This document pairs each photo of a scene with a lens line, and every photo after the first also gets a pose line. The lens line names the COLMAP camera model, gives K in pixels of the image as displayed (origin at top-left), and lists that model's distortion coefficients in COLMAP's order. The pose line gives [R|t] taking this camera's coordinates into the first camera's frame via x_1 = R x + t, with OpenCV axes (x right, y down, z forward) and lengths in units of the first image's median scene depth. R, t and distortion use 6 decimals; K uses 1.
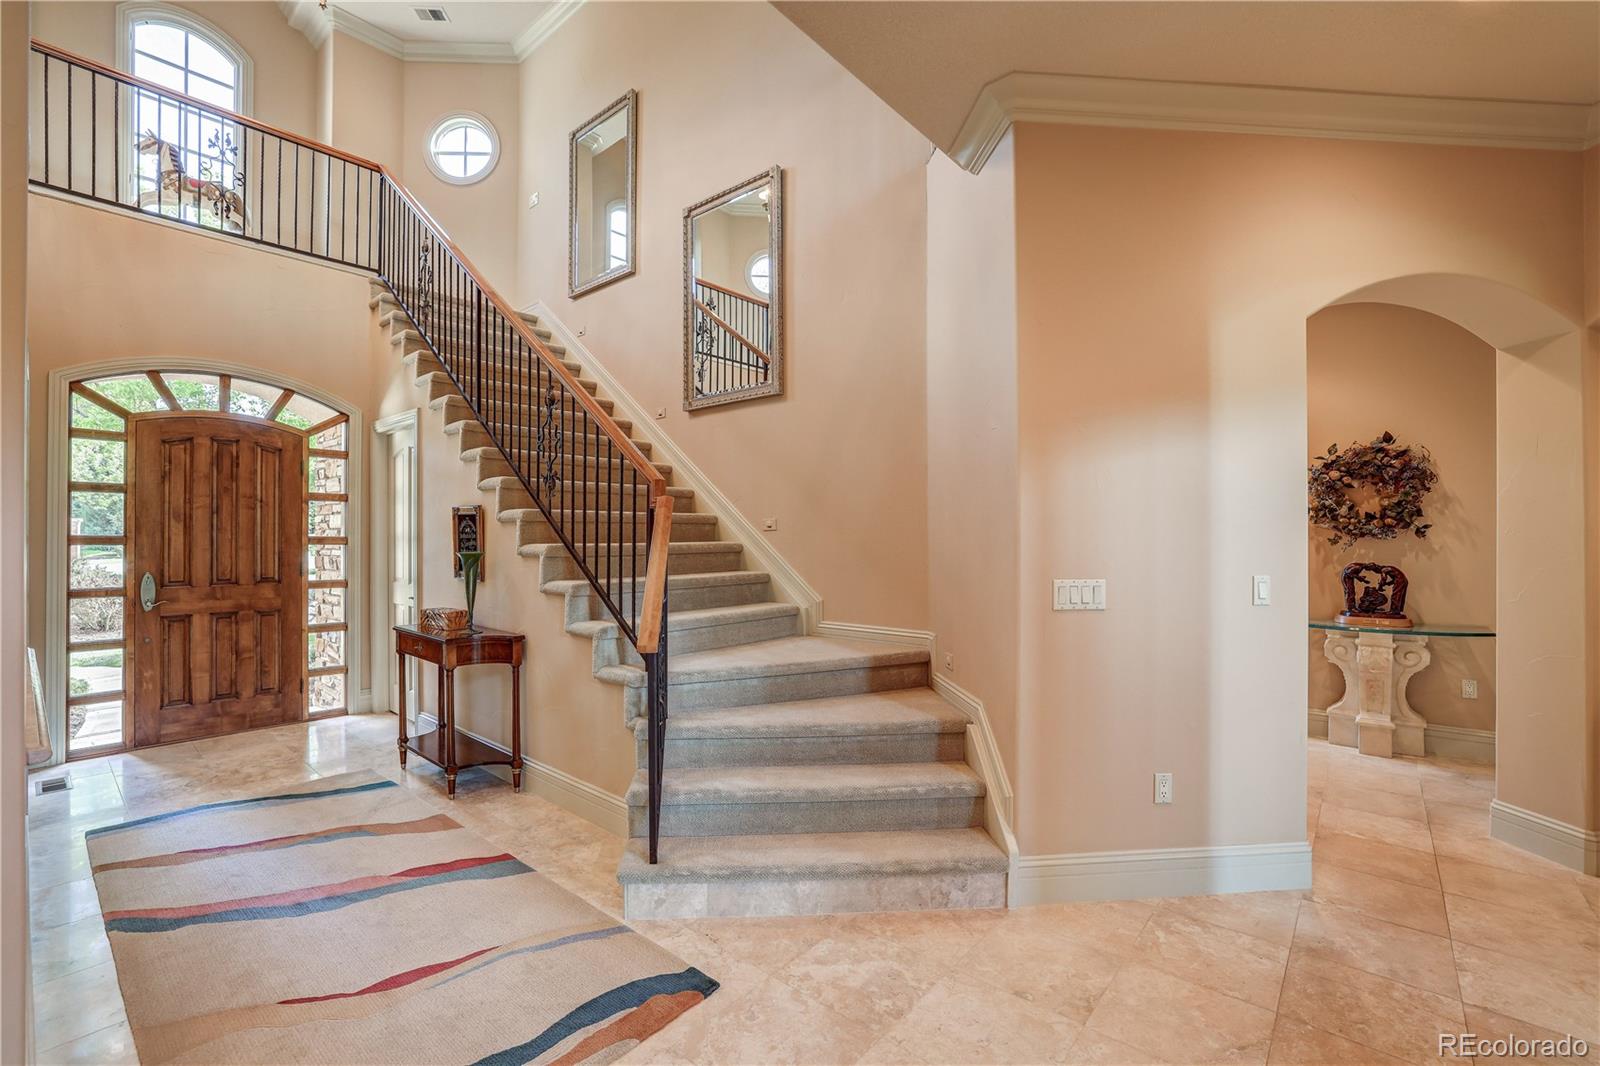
lens RADIAL K [[687.1, 0, 795.8], [0, 687.1, 533.4], [0, 0, 1]] dist [-0.044207, 0.012647]
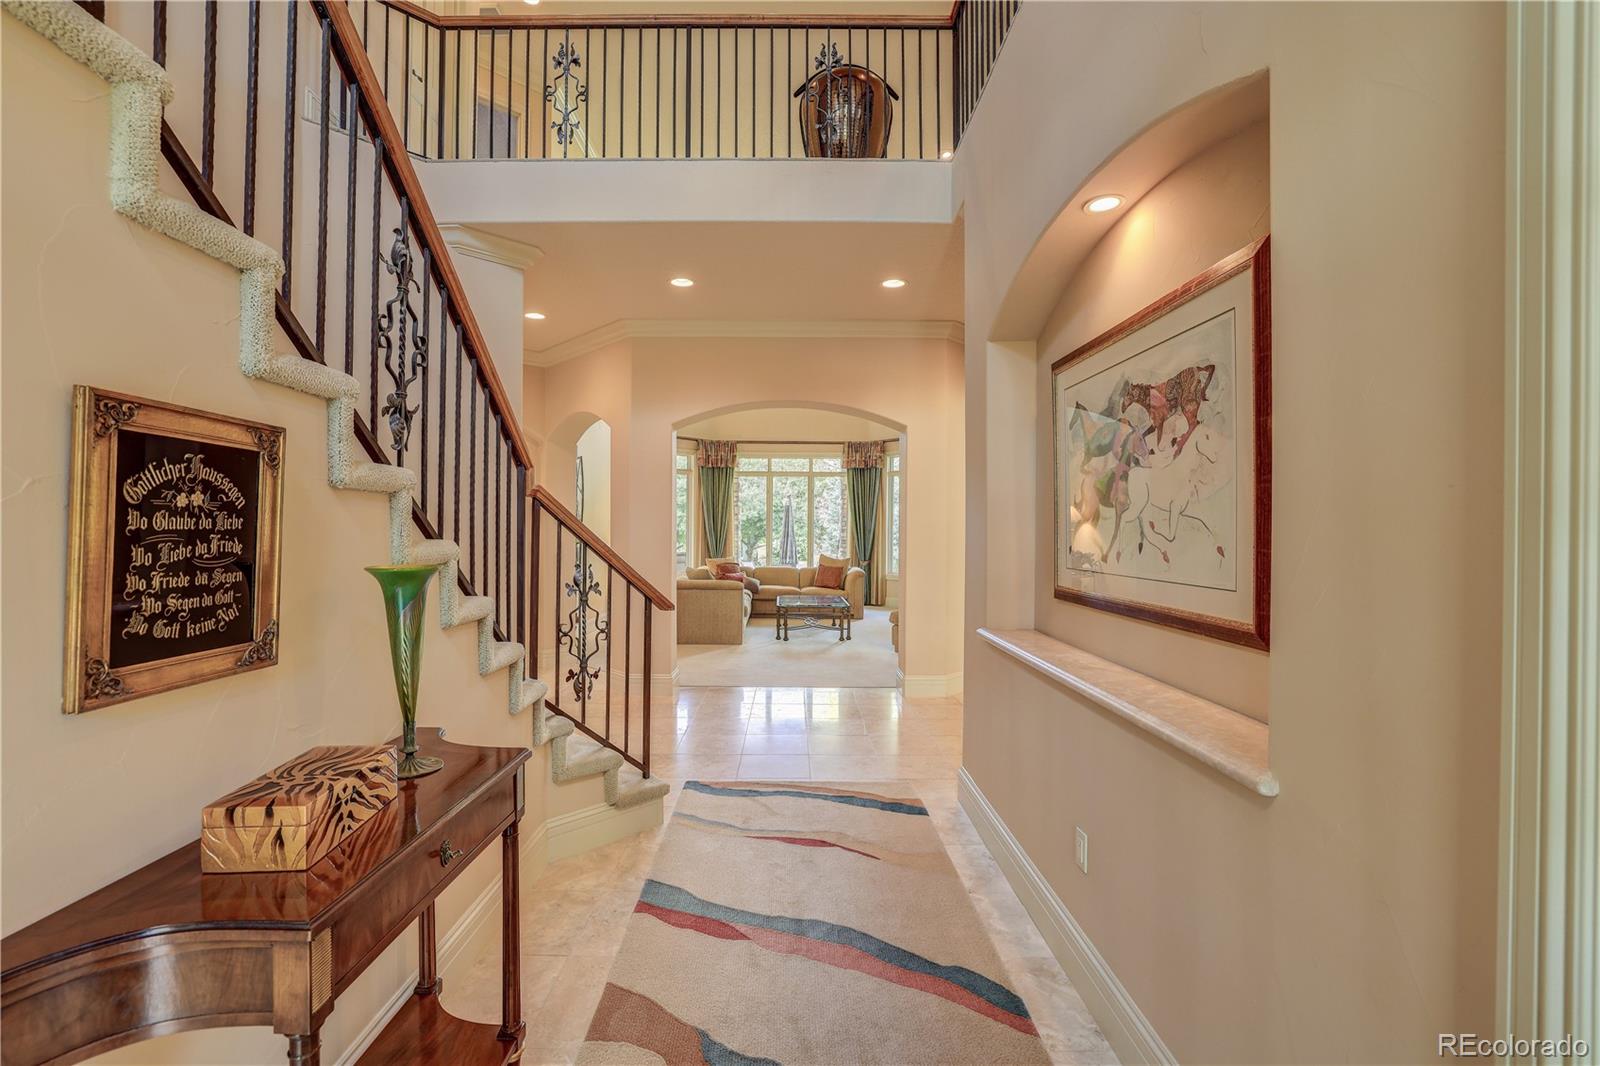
lens RADIAL K [[687.1, 0, 798.0], [0, 687.1, 528.6], [0, 0, 1]] dist [-0.044207, 0.012647]
pose [[-0.646224, -0.000256, 0.763147, -1.236066], [-0.004190, 0.999986, -0.003212, 0.009402], [-0.763136, -0.005273, -0.646216, 1.444684]]
